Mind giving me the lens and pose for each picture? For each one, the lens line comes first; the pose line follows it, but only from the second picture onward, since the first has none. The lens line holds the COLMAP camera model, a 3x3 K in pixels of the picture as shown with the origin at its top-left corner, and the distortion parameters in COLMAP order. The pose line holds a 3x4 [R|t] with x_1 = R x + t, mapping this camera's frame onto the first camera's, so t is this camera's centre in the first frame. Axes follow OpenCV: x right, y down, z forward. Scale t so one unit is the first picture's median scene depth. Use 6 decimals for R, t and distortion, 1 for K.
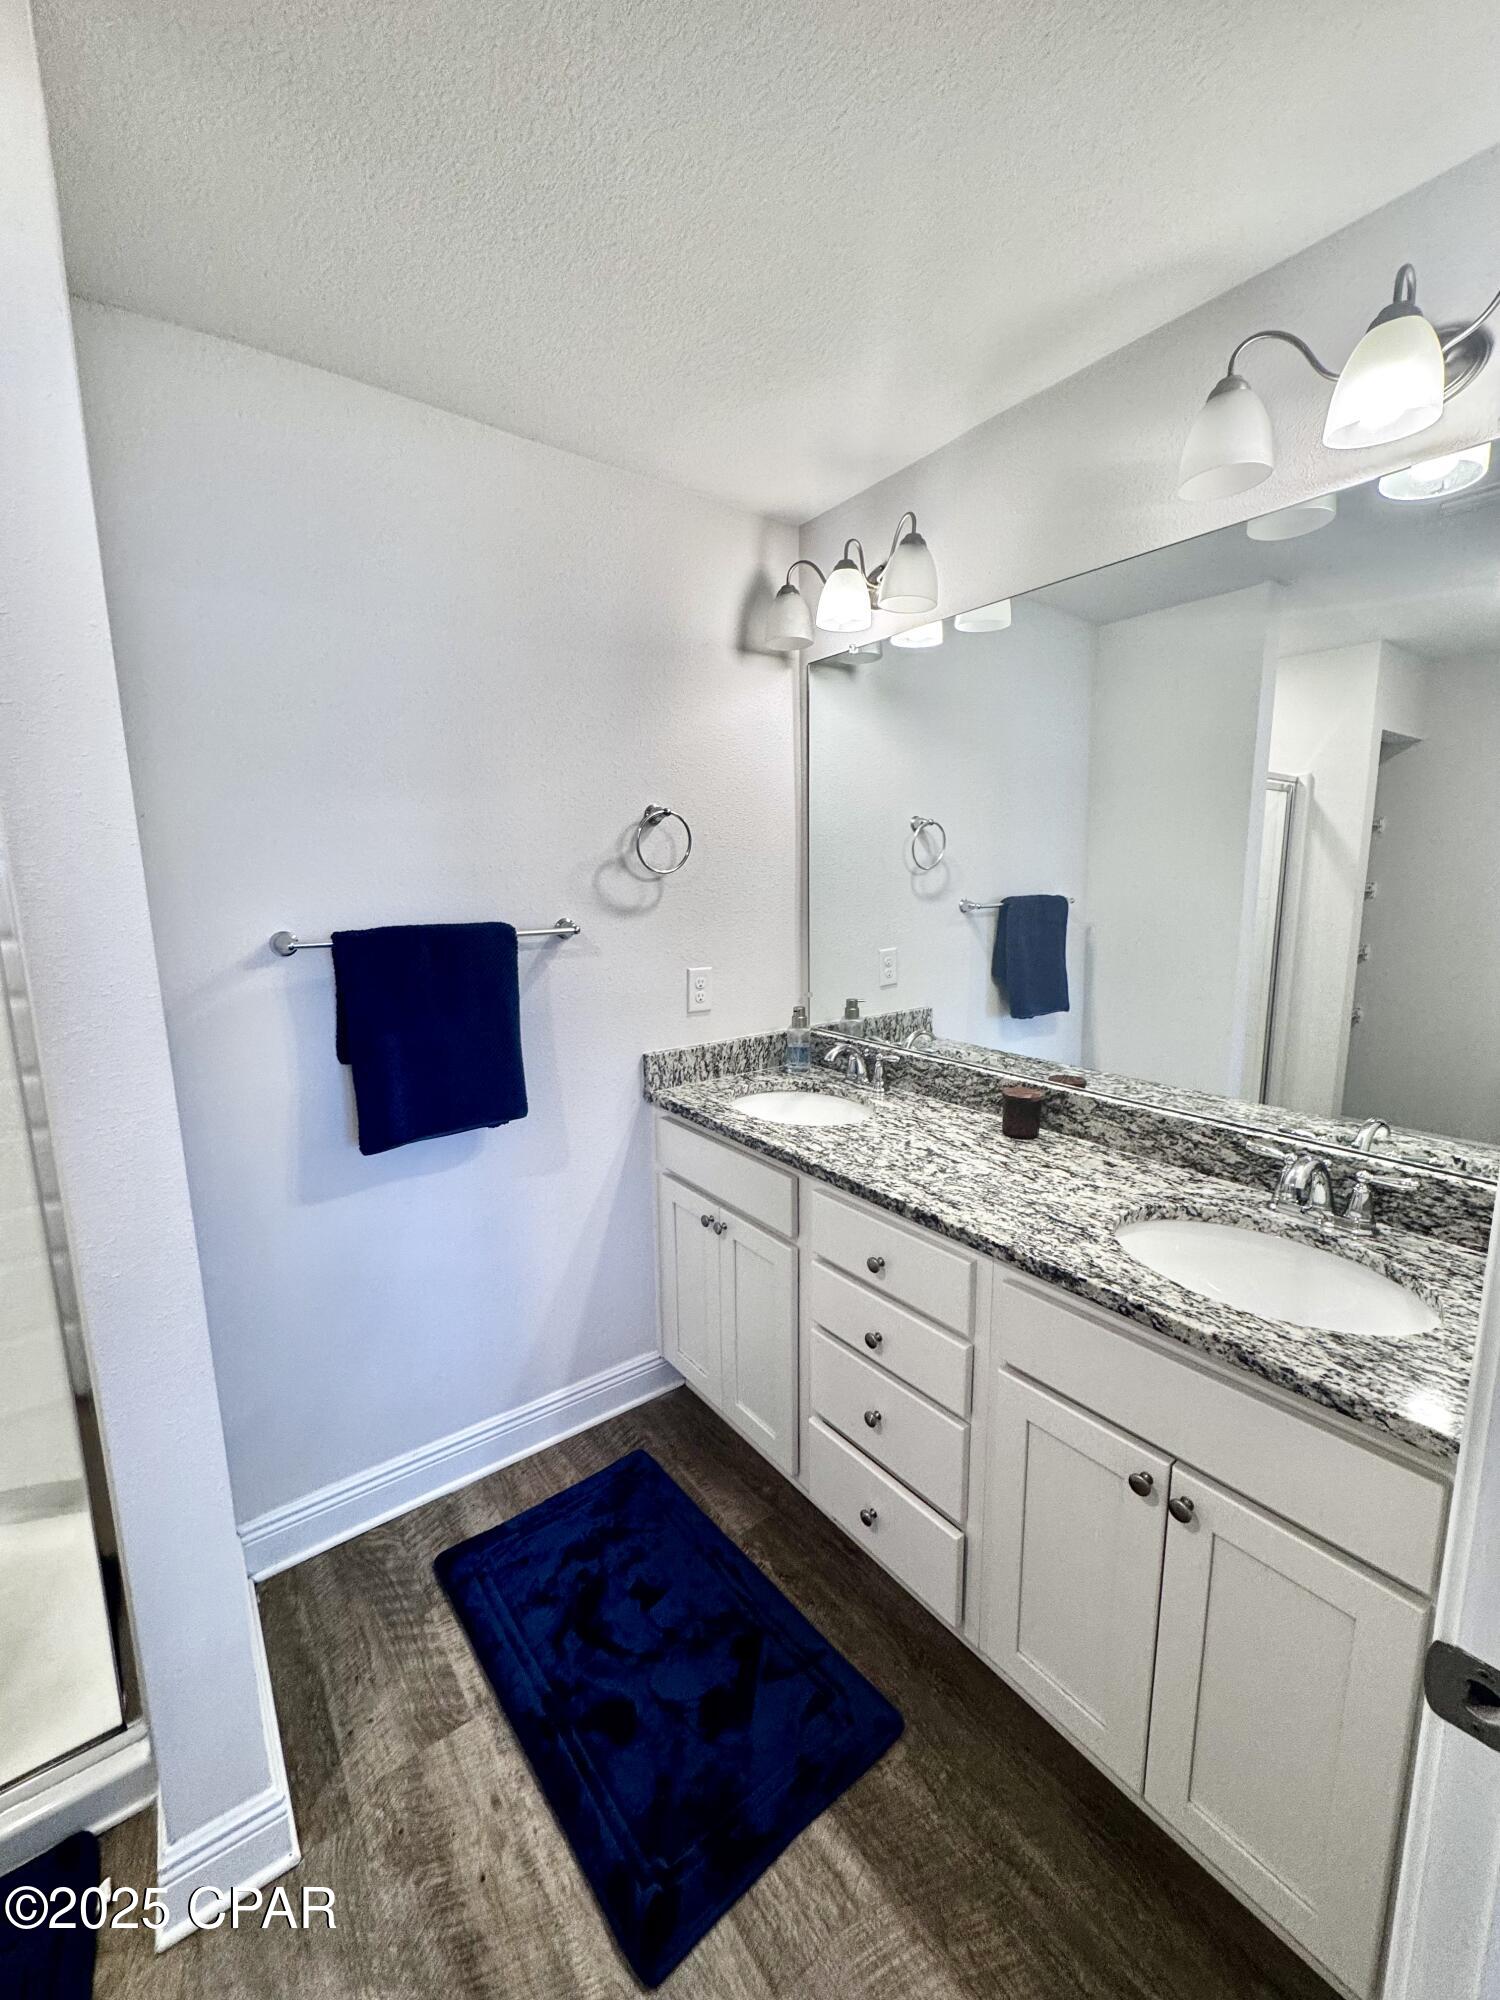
lens RADIAL K [[794.0, 0, 750.0], [0, 794.0, 1000.0], [0, 0, 1]] dist [-0.029967, -0.000219]
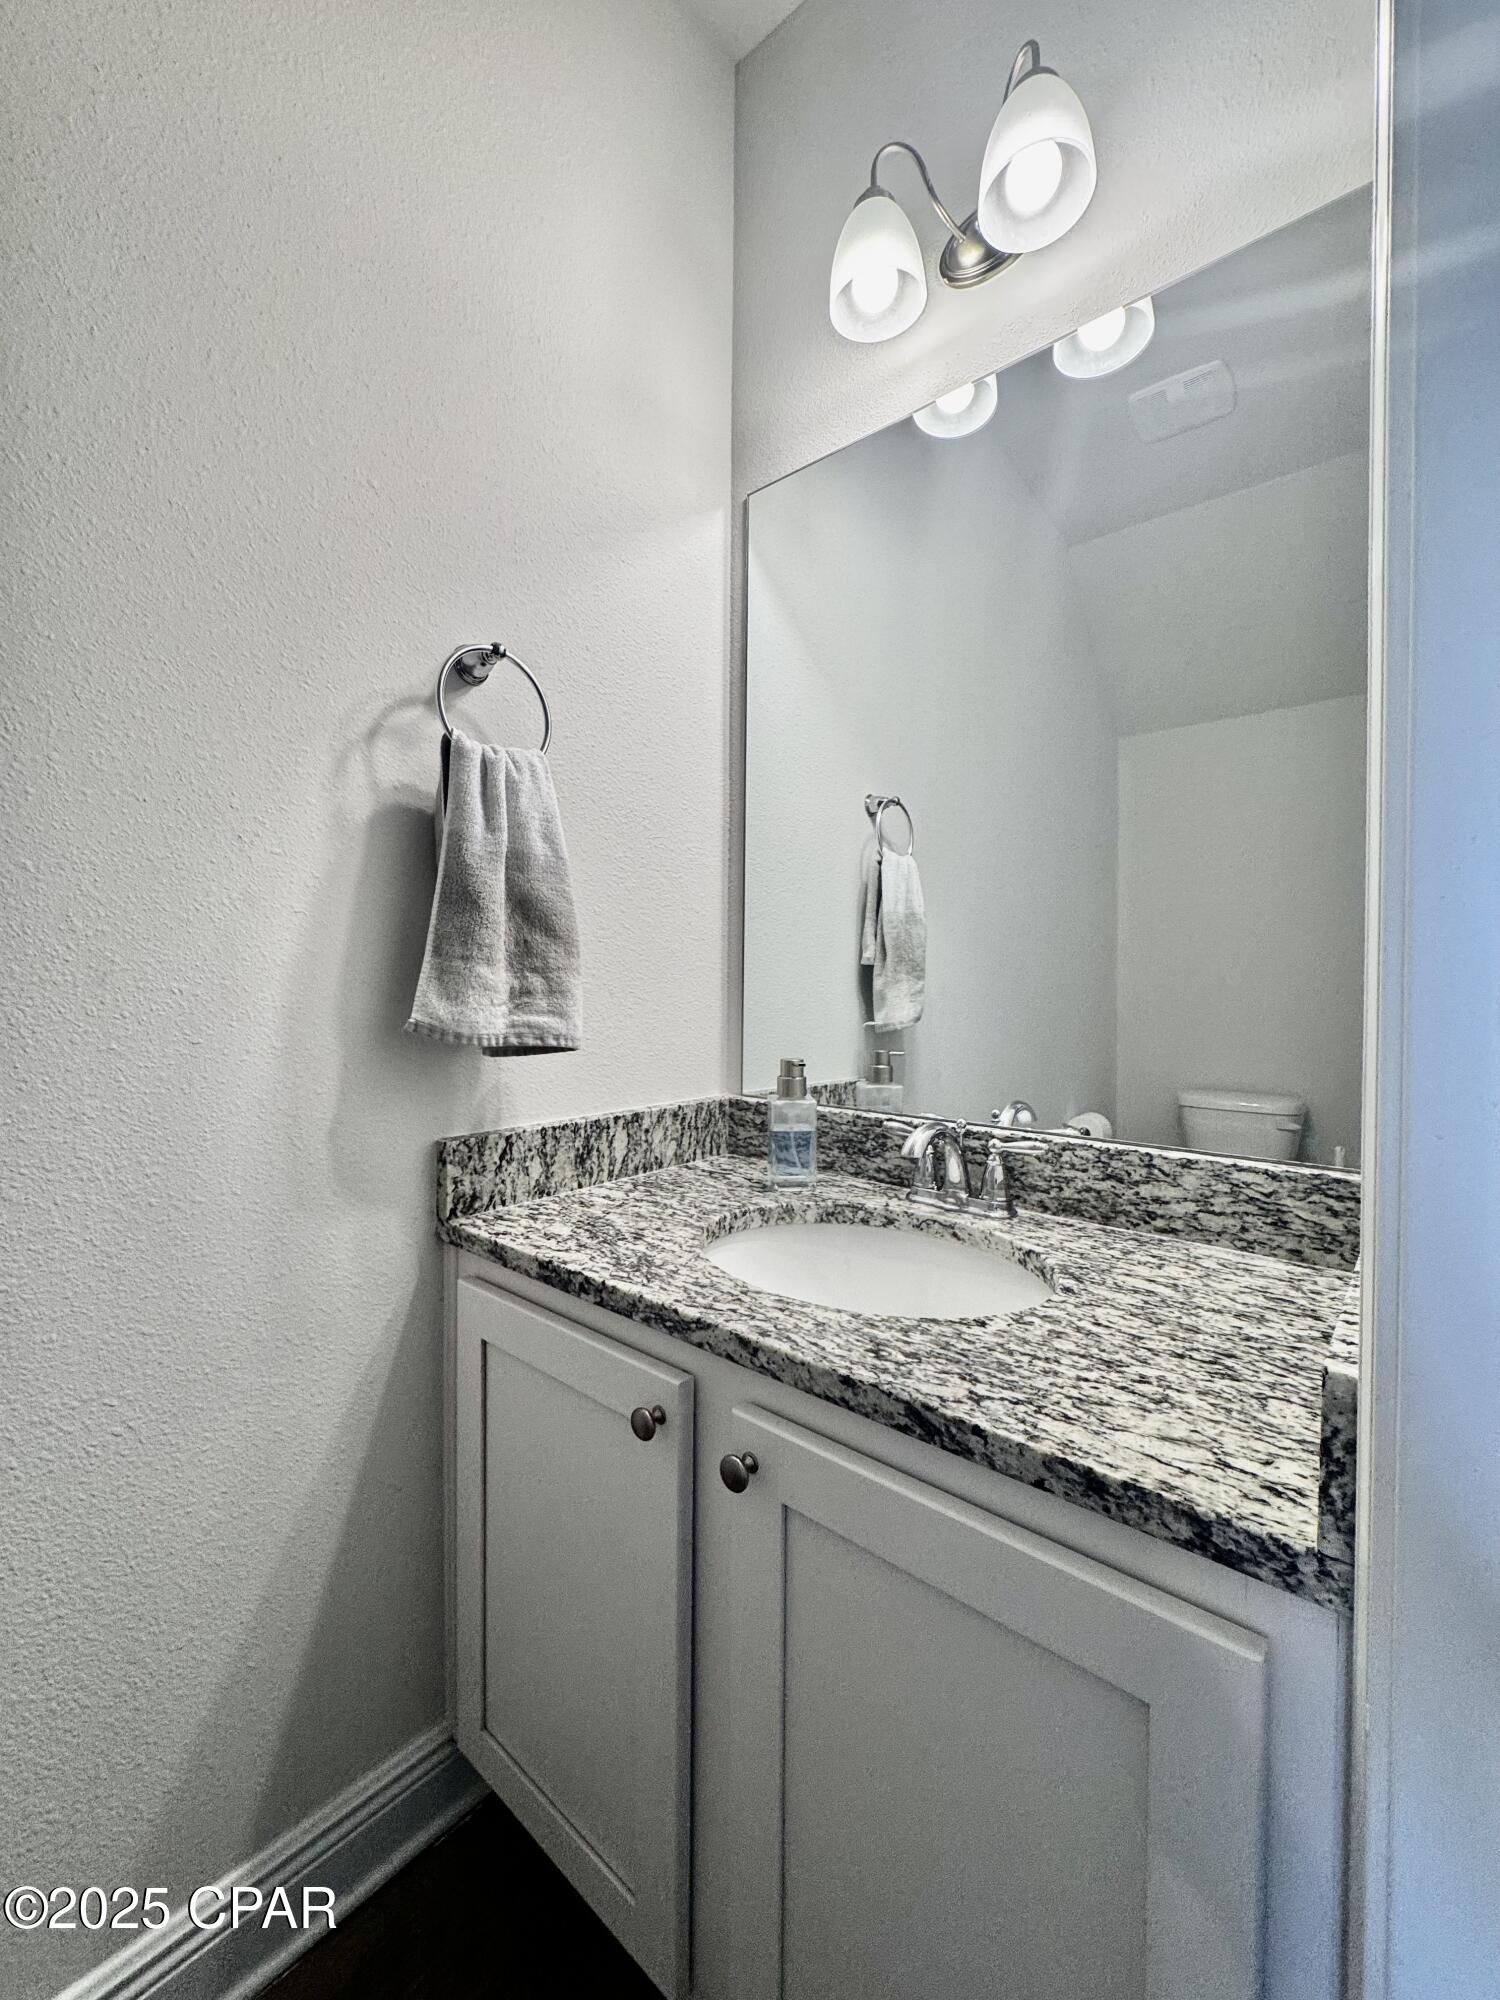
lens RADIAL K [[794.0, 0, 750.0], [0, 794.0, 1000.0], [0, 0, 1]] dist [-0.029967, -0.000219]
pose [[0.971271, 0.013678, 0.237582, -0.060809], [0.022583, 0.988544, -0.149236, 0.054782], [-0.236902, 0.150314, 0.959835, 0.478630]]
